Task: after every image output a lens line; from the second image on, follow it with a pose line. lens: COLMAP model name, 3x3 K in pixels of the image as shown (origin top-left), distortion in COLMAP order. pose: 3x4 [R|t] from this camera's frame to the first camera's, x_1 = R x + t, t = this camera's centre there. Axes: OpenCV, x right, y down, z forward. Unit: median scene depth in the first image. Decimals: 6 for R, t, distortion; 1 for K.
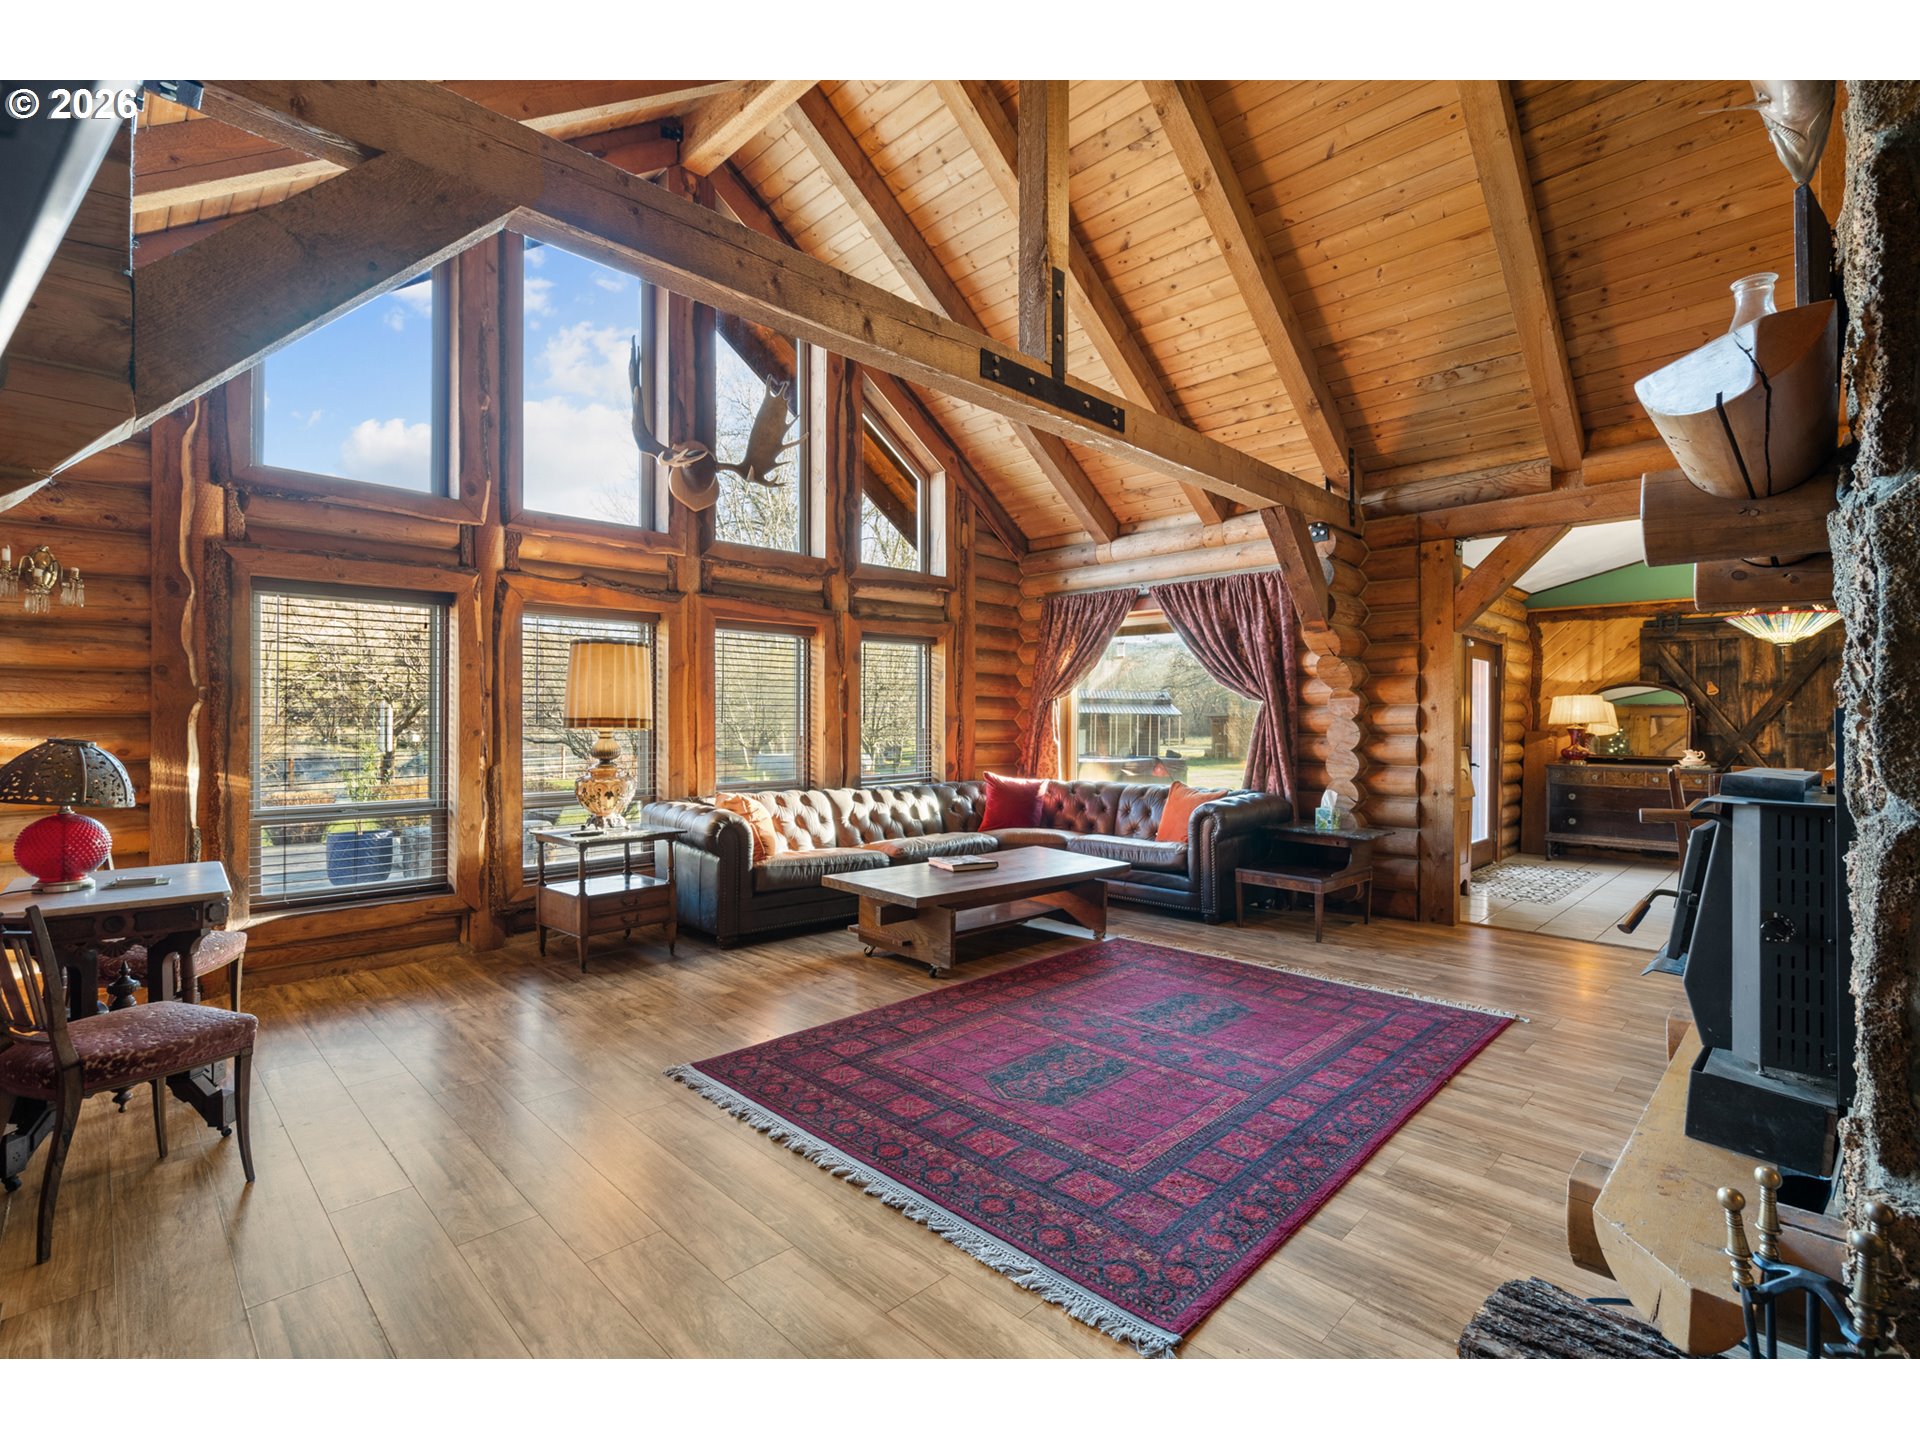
lens RADIAL K [[874.7, 0, 956.5], [0, 874.7, 718.1], [0, 0, 1]] dist [-0.001263, 0.000228]
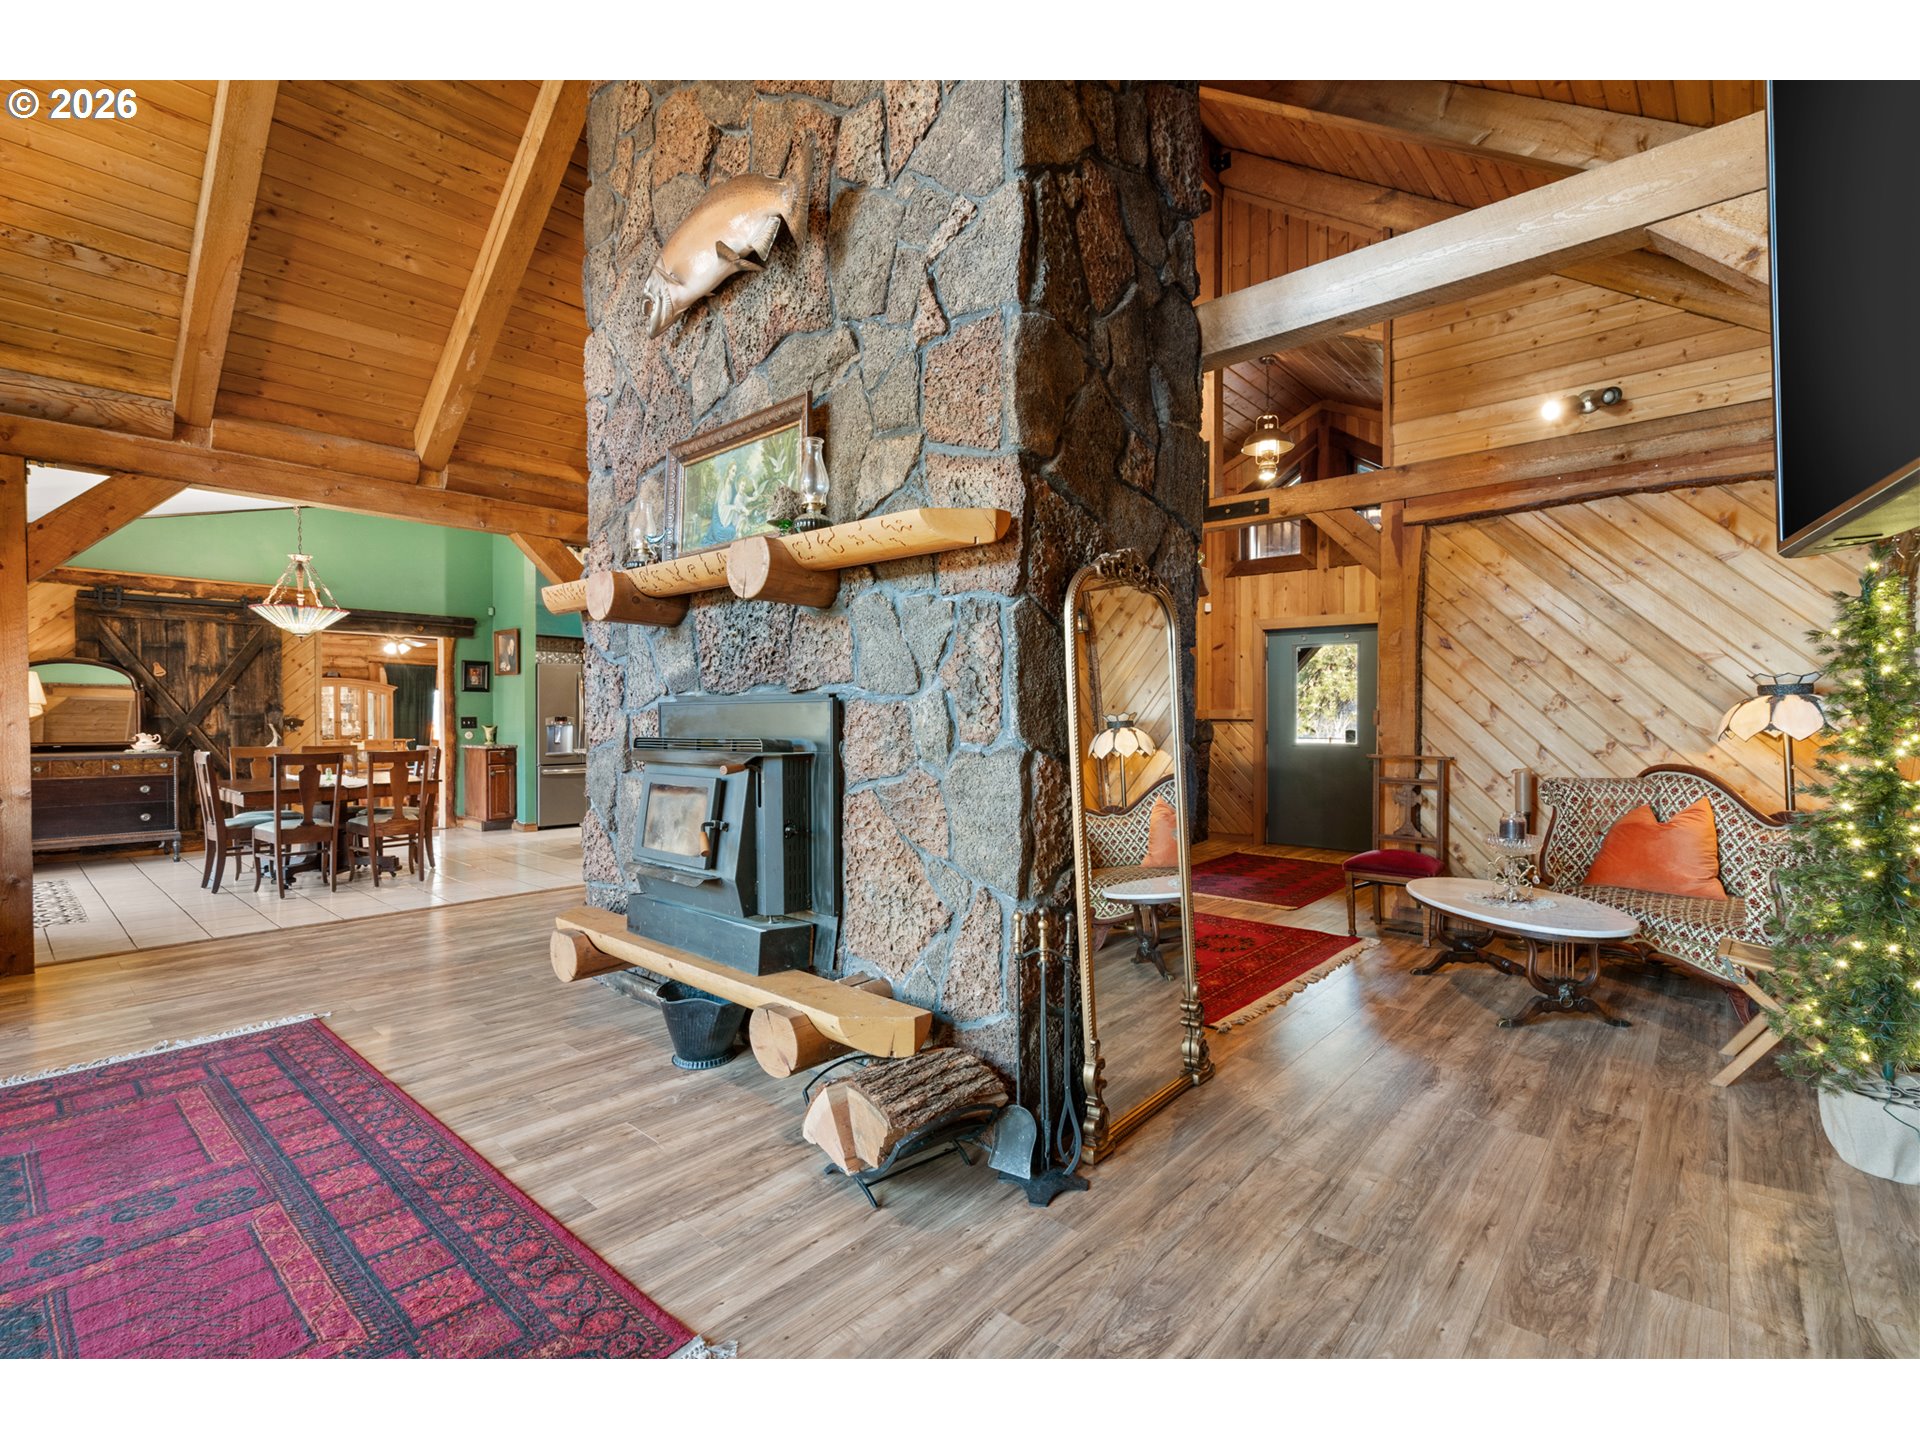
lens RADIAL K [[874.7, 0, 956.3], [0, 874.7, 717.7], [0, 0, 1]] dist [-0.001263, 0.000228]
pose [[-0.068779, -0.010910, 0.997572, -0.253951], [-0.008537, 0.999910, 0.010347, 0.002721], [-0.997595, -0.007804, -0.068866, 0.274253]]
